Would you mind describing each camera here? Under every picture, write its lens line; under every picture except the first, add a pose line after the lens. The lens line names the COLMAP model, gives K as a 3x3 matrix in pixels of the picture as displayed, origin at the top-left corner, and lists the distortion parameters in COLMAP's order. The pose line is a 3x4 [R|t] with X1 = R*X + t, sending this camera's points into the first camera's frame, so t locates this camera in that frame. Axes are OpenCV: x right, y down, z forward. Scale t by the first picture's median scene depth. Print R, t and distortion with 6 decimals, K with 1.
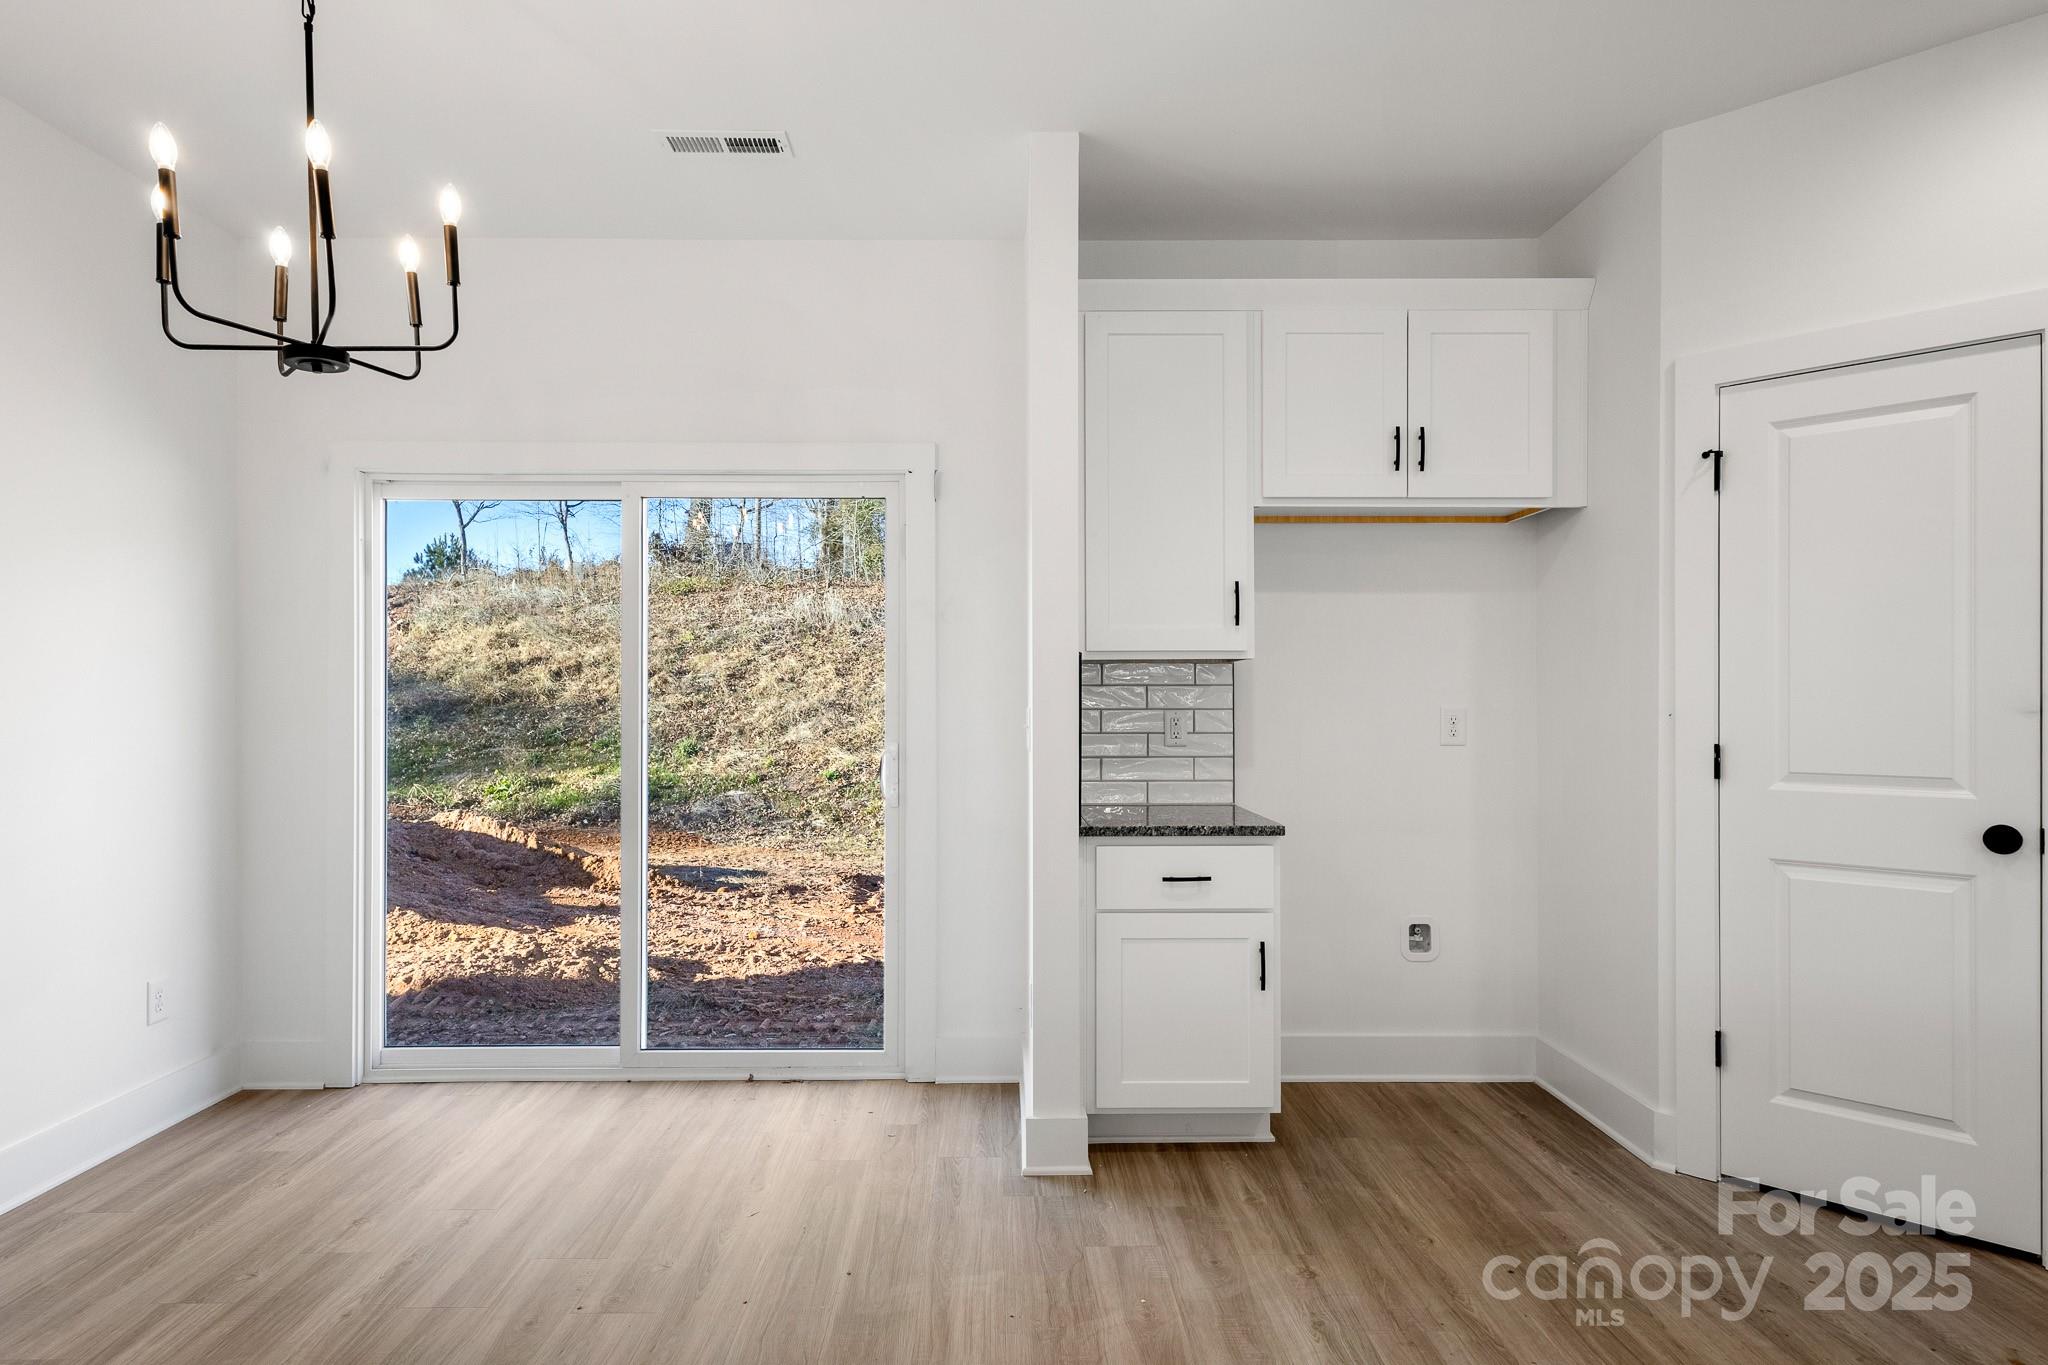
lens RADIAL K [[1129.3, 0, 993.0], [0, 1129.3, 702.7], [0, 0, 1]] dist [0.007980, 0.000464]
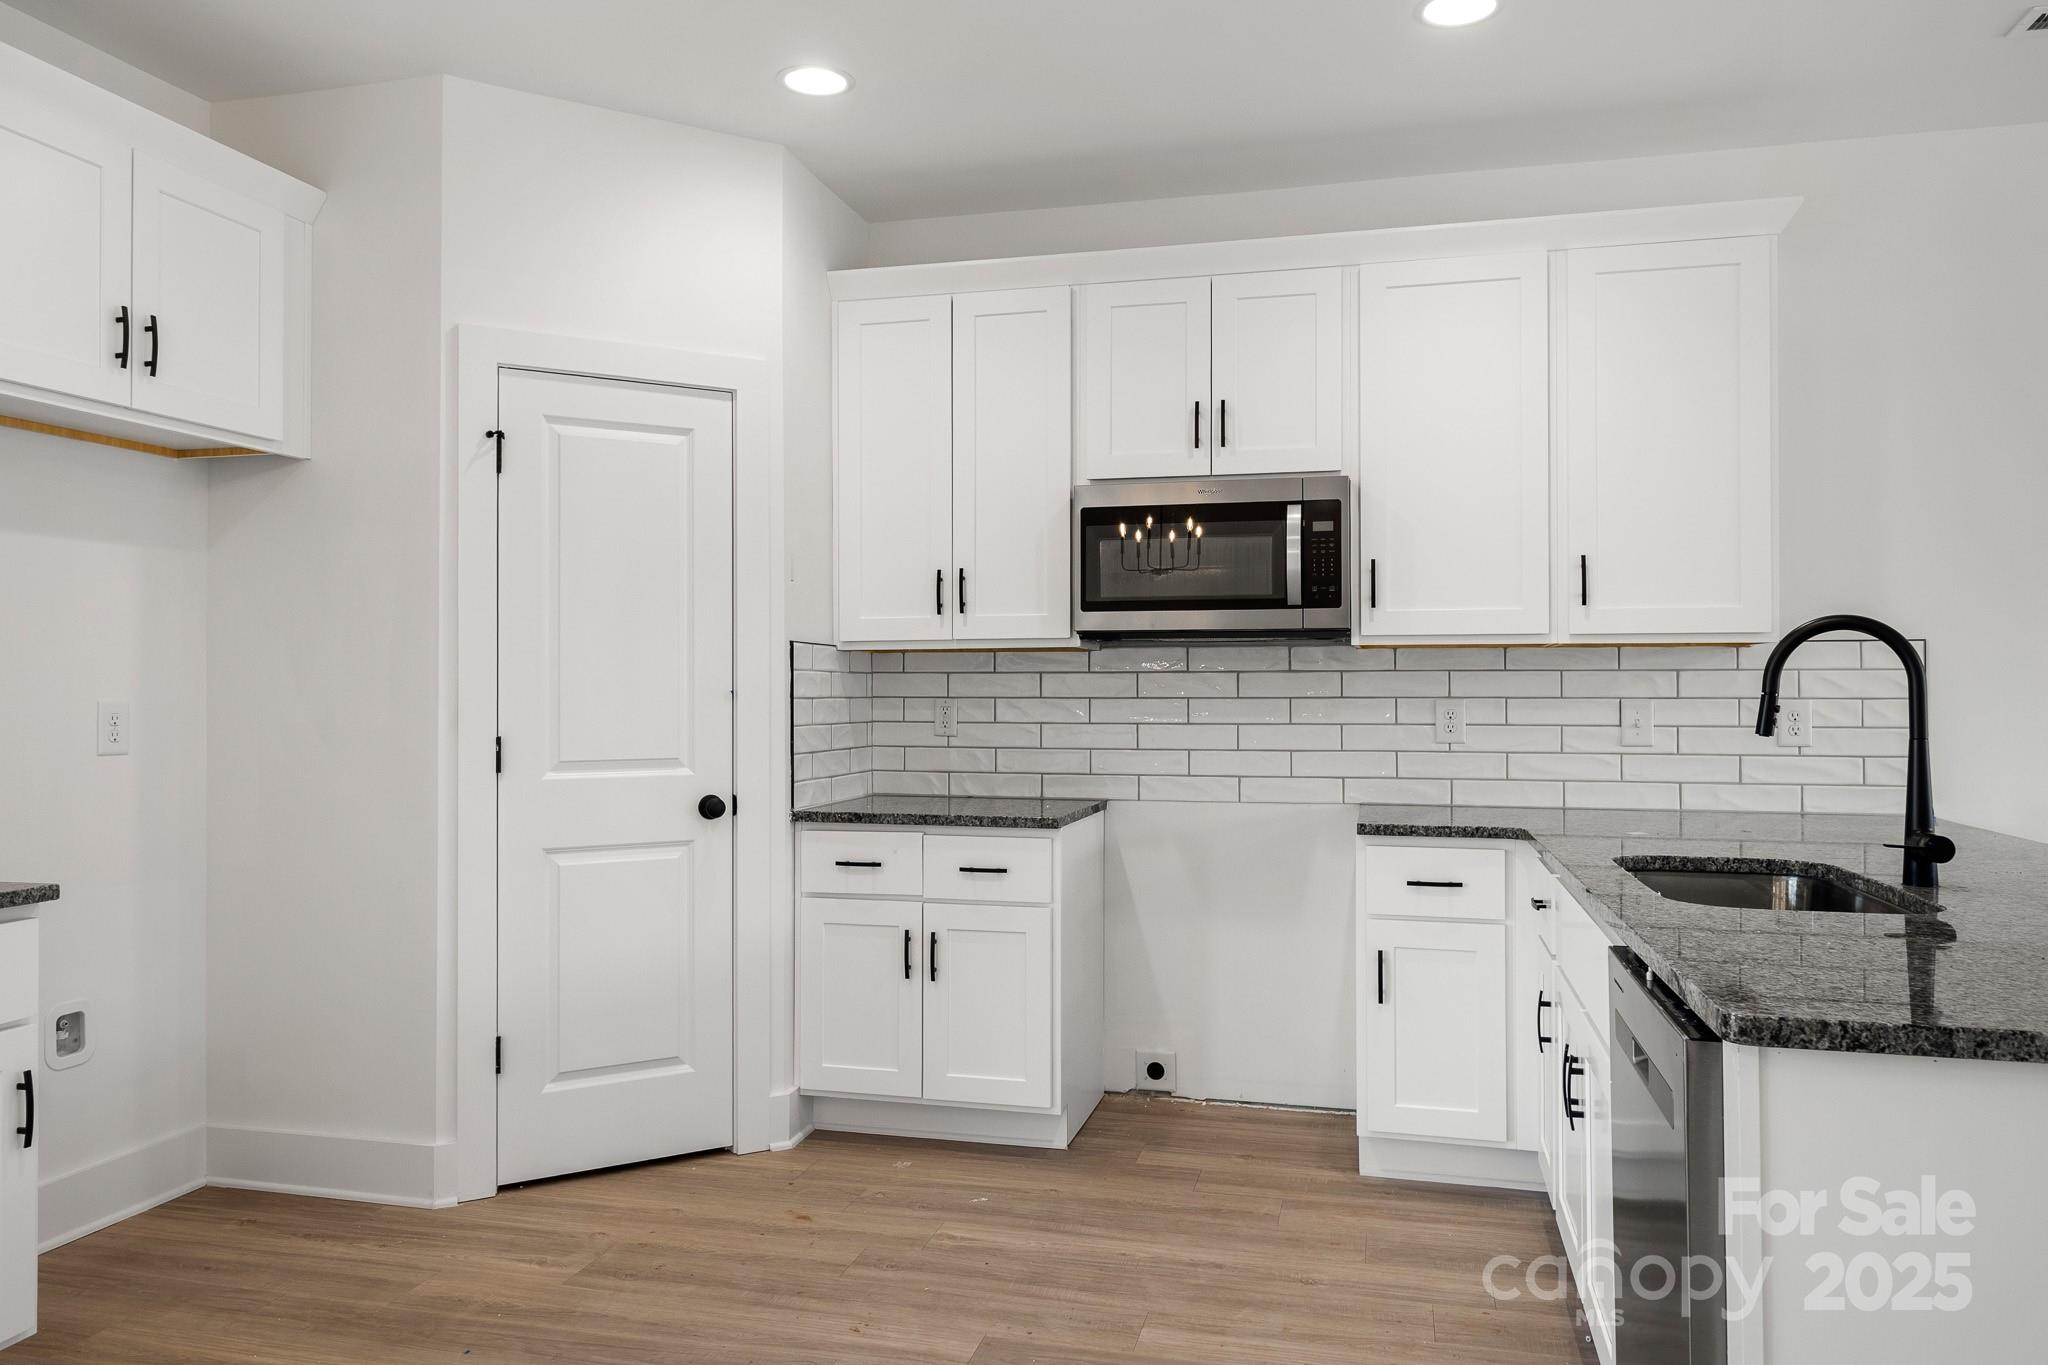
lens RADIAL K [[1437.9, 0, 1029.1], [0, 1437.9, 666.4], [0, 0, 1]] dist [0.019577, -0.011275]
pose [[0.247619, 0.016185, 0.968722, -0.345324], [0.003271, 0.999841, -0.017541, -0.000193], [-0.968852, 0.007512, 0.247526, 0.207256]]
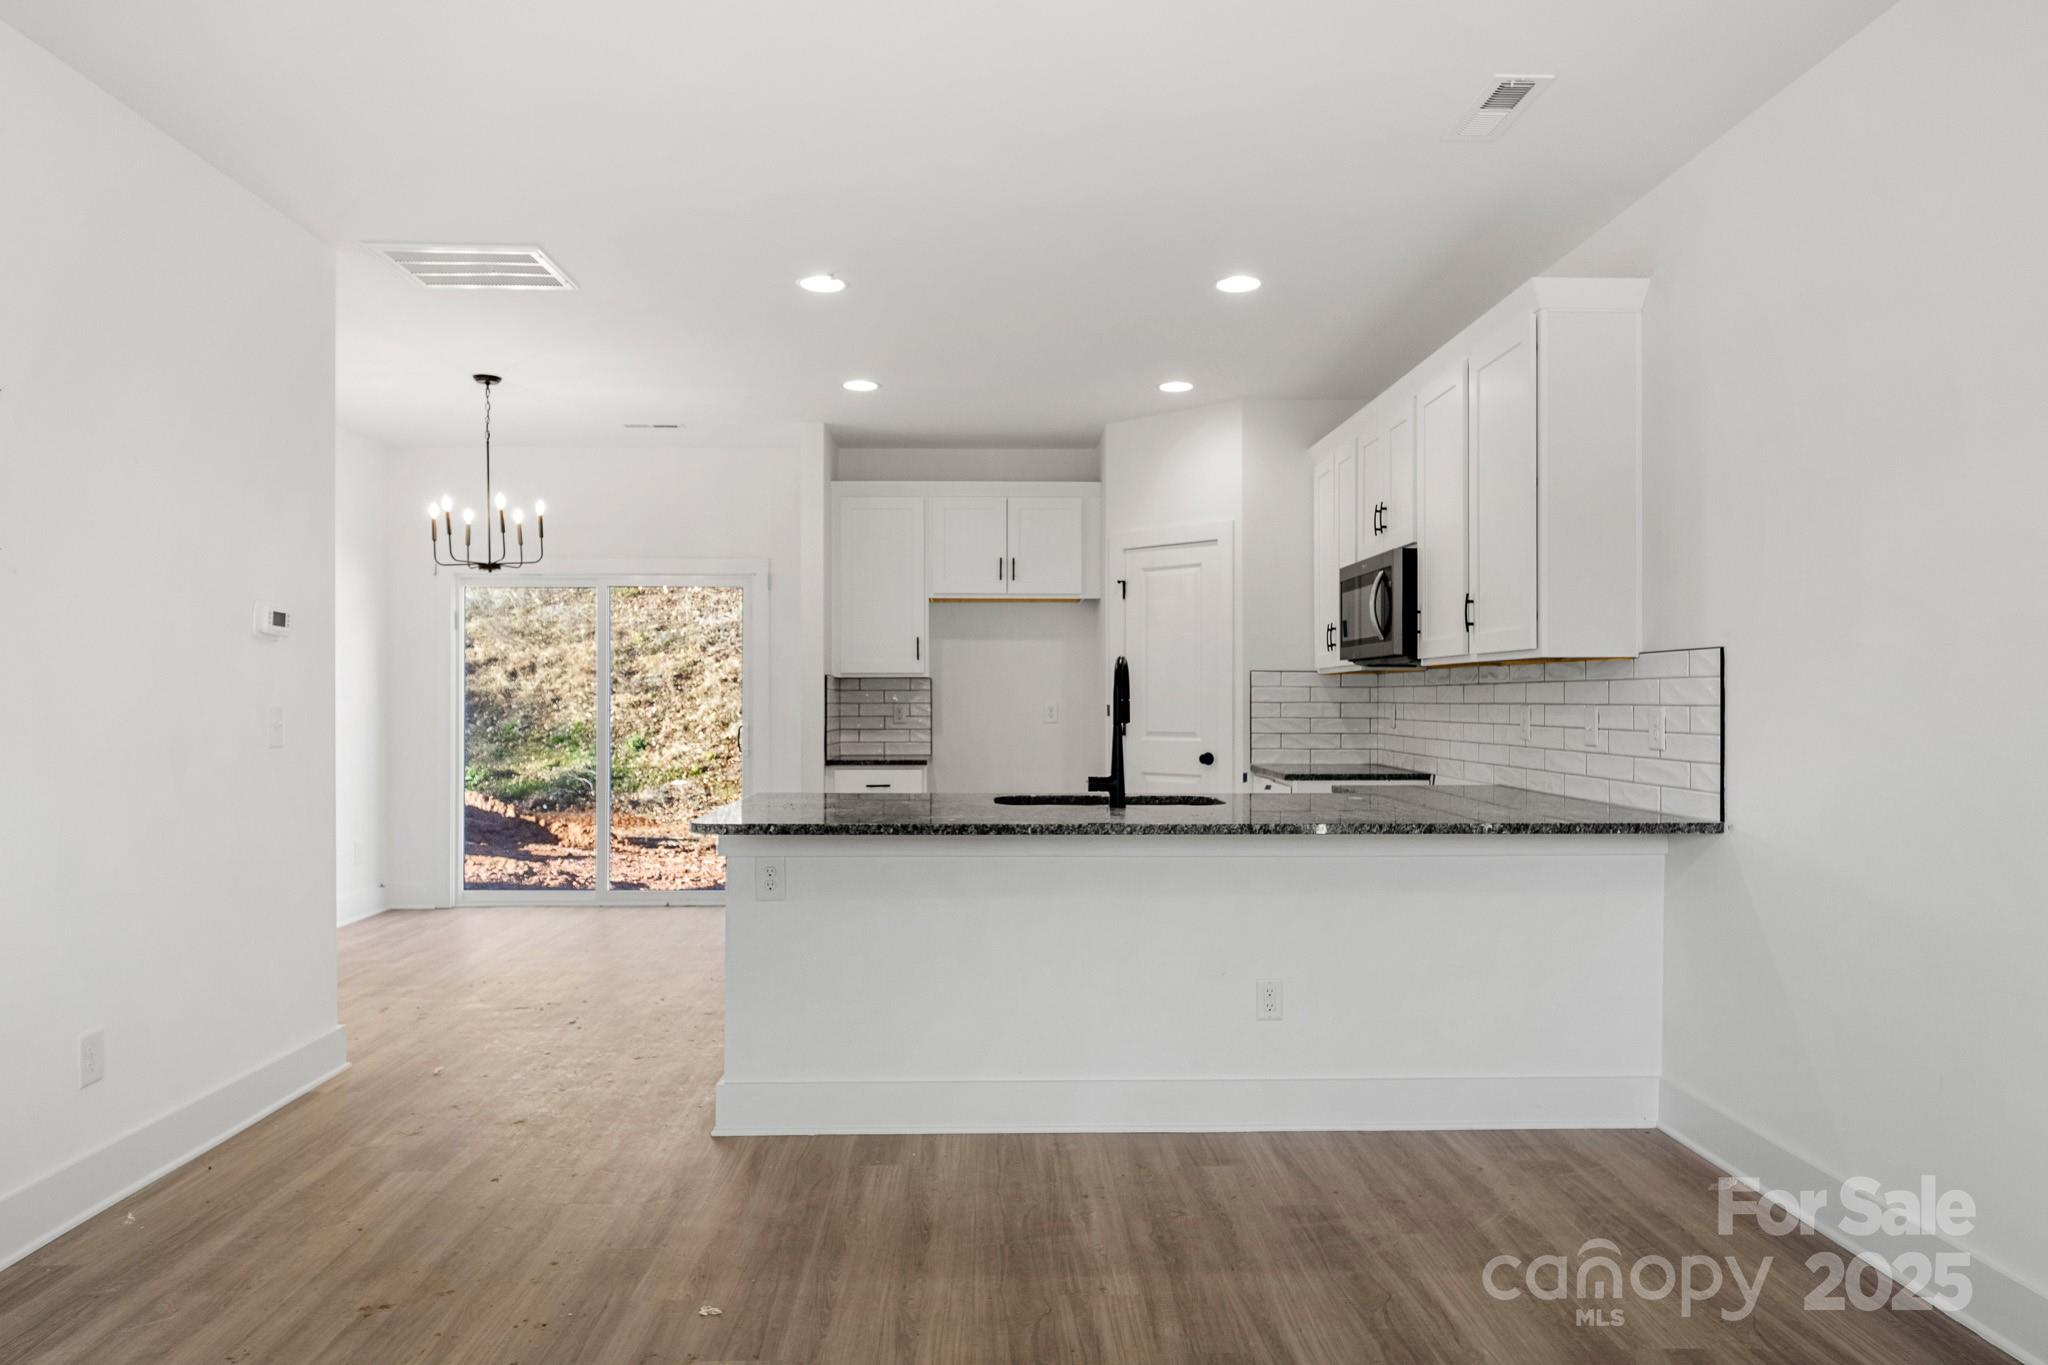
lens RADIAL K [[1286.7, 0, 1013.9], [0, 1286.7, 692.4], [0, 0, 1]] dist [-0.003349, -0.000870]
pose [[0.999800, 0.000161, 0.019986, 0.307123], [-0.000005, 0.999970, -0.007783, 0.004475], [-0.019987, 0.007781, 0.999770, -1.101946]]
